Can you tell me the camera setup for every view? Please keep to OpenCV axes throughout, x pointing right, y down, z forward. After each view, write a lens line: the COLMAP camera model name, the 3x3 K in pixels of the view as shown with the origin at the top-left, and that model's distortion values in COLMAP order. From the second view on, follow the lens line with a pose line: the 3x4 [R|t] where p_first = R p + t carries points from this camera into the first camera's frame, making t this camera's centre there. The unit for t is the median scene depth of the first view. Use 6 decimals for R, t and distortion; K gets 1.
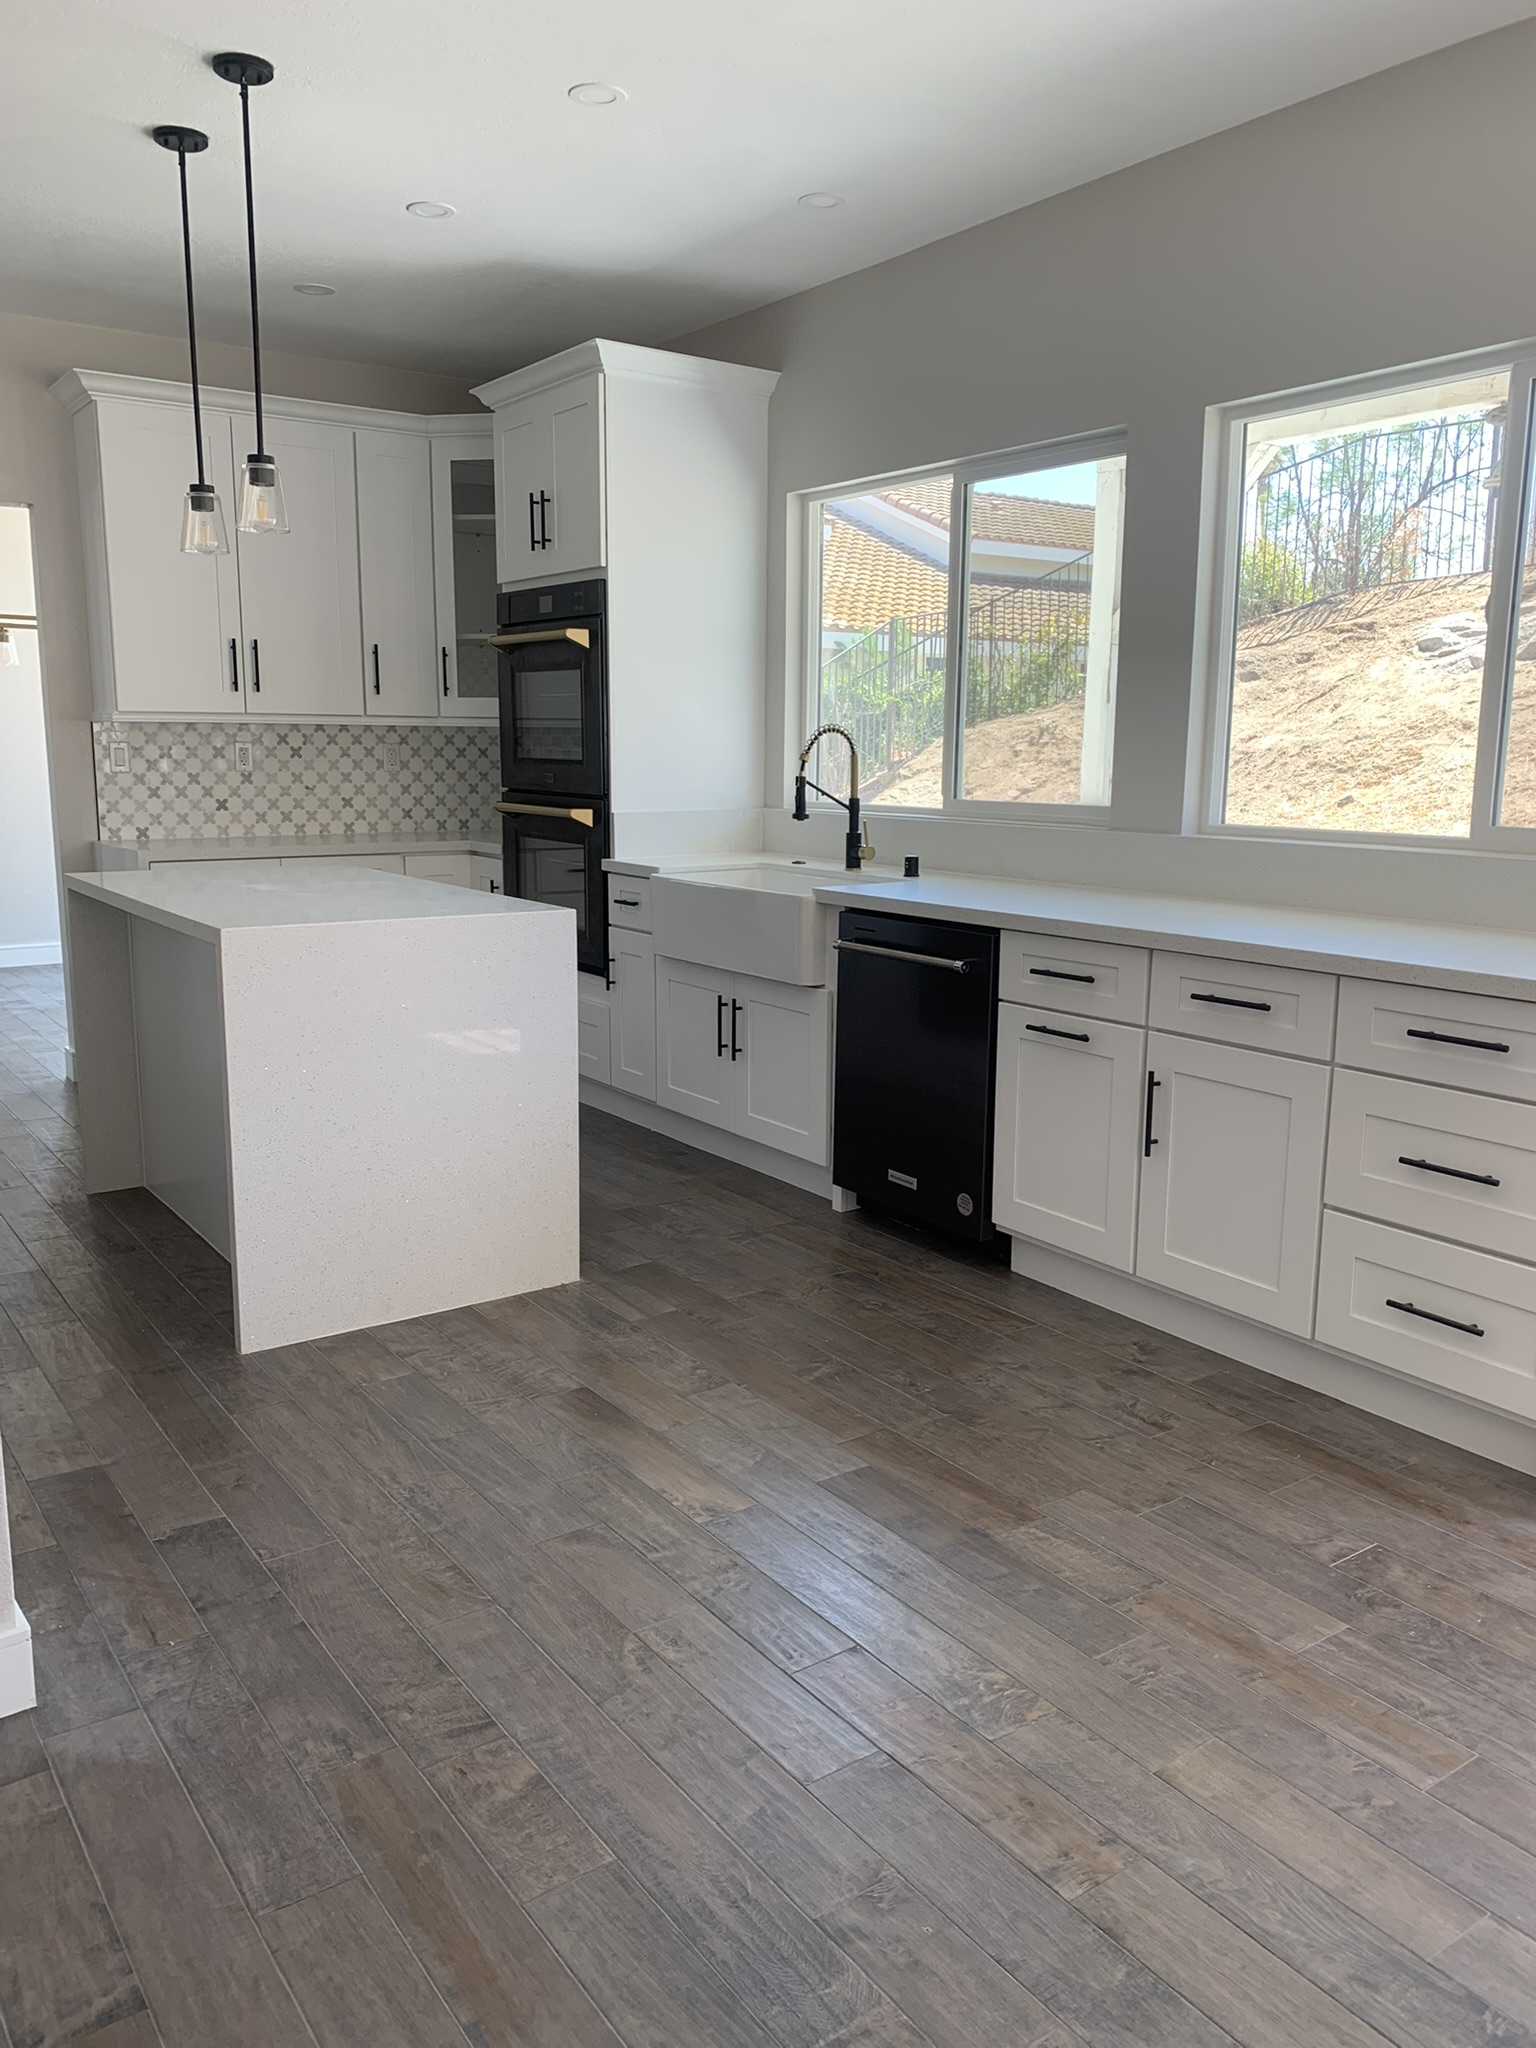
lens RADIAL K [[1561.9, 0, 756.5], [0, 1561.9, 1017.3], [0, 0, 1]] dist [0.050824, -0.060910]
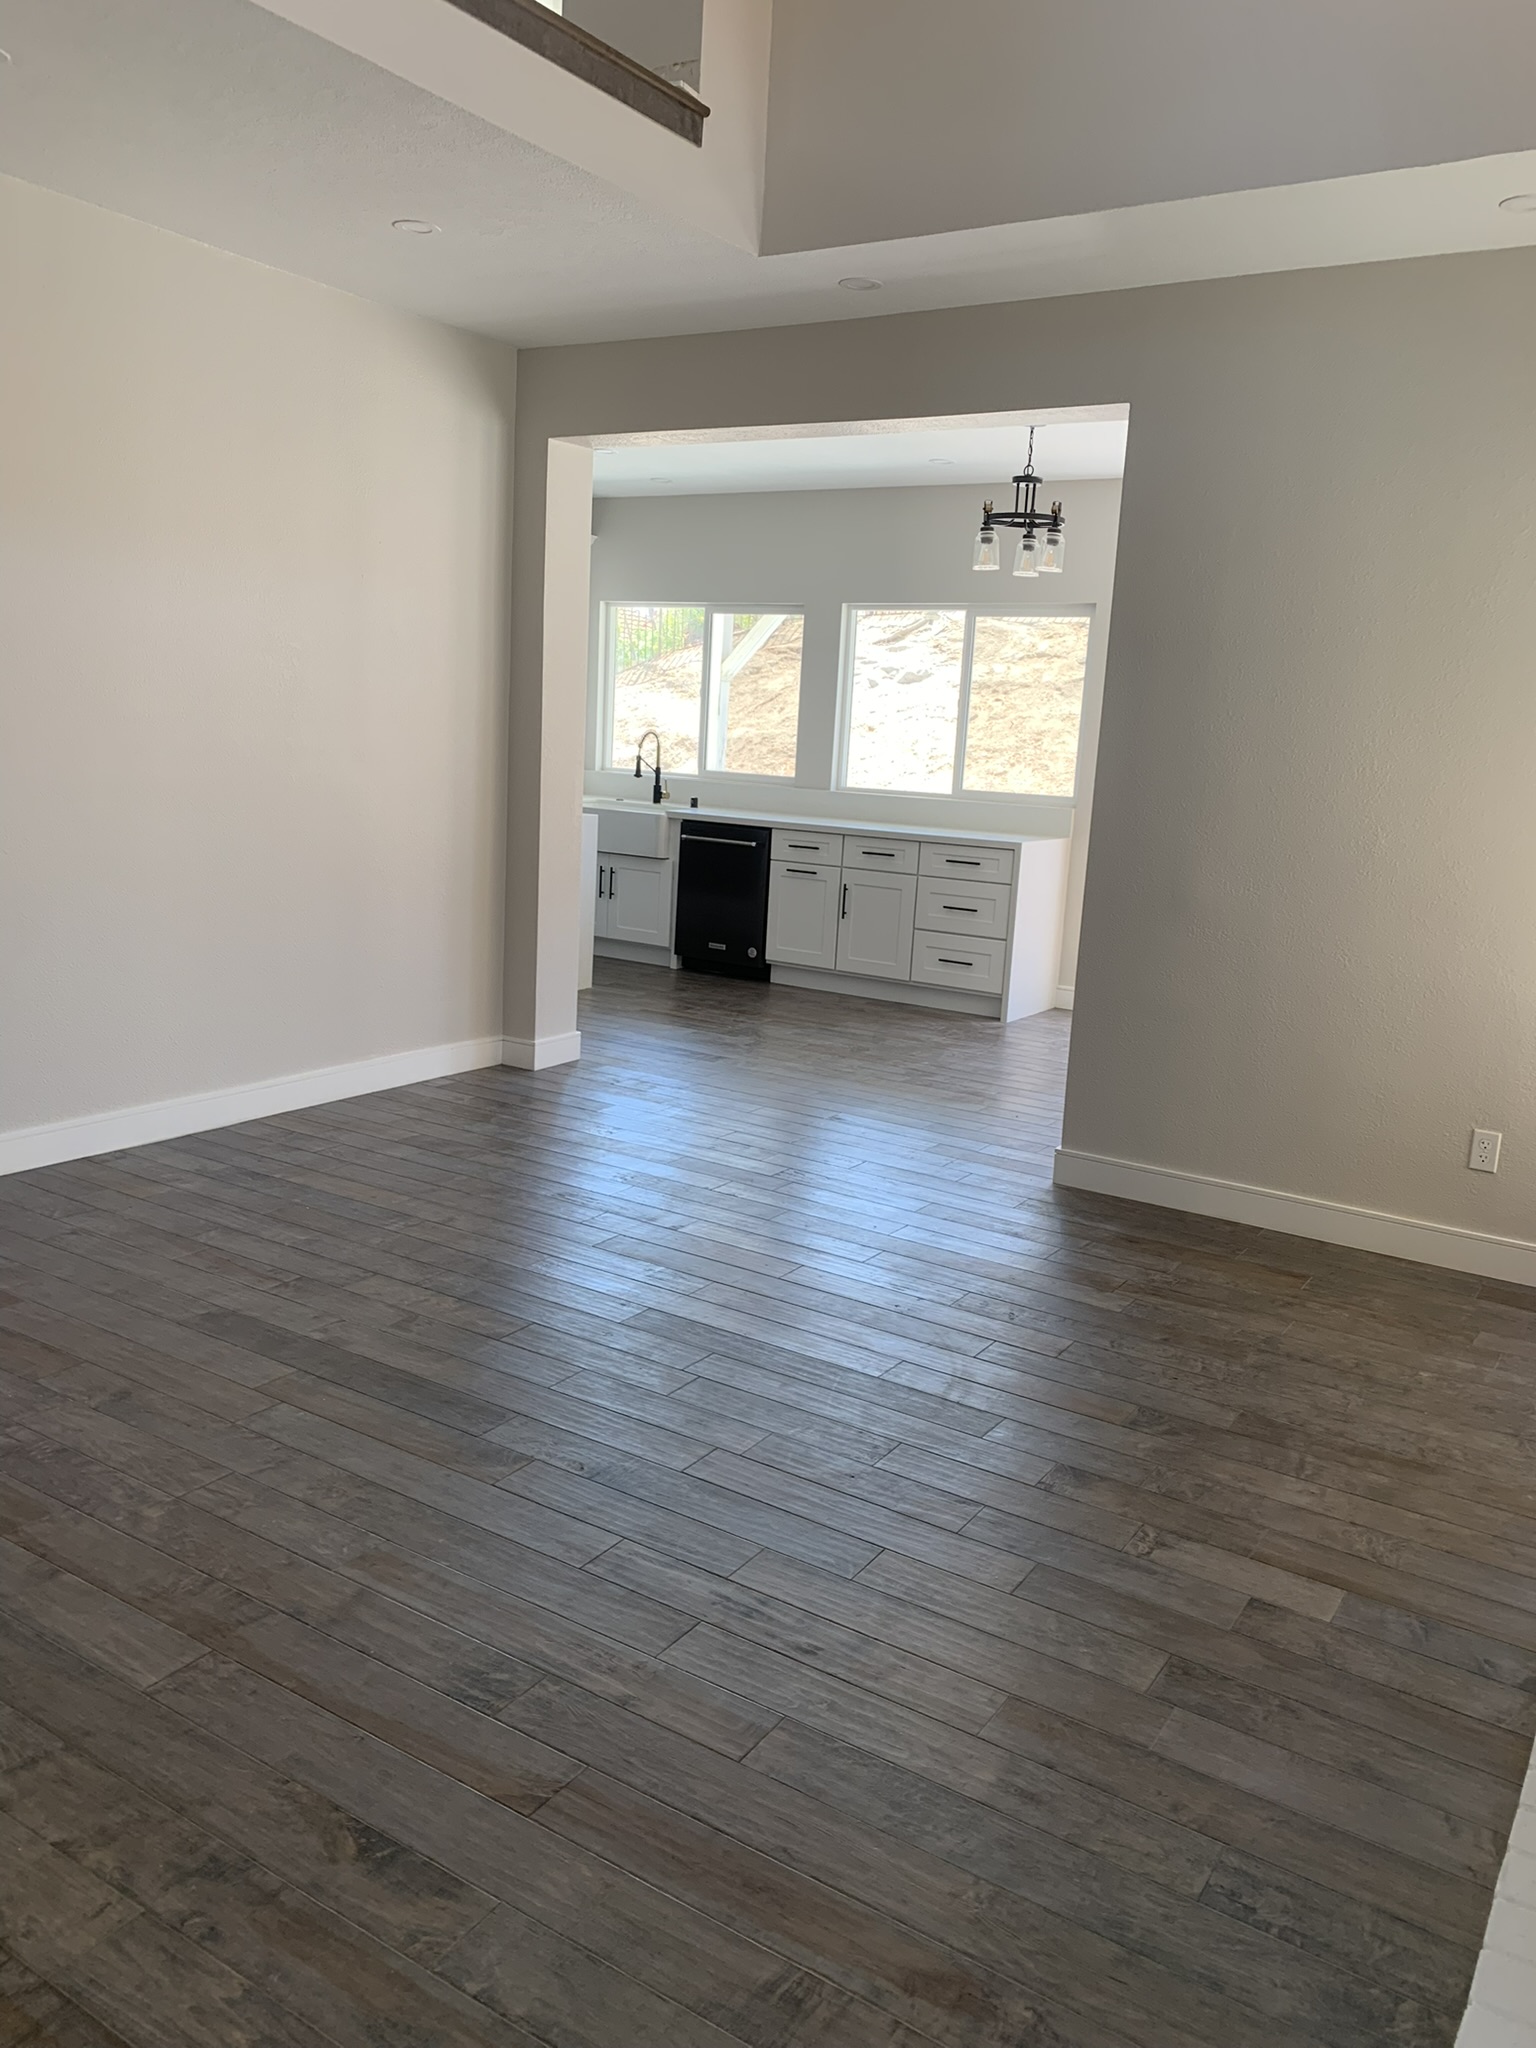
lens RADIAL K [[1561.9, 0, 769.9], [0, 1561.9, 1029.2], [0, 0, 1]] dist [0.050824, -0.060910]
pose [[0.922585, -0.028553, 0.384736, -0.658470], [0.017696, 0.999340, 0.031731, 0.147731], [-0.385388, -0.022466, 0.922481, -1.006446]]
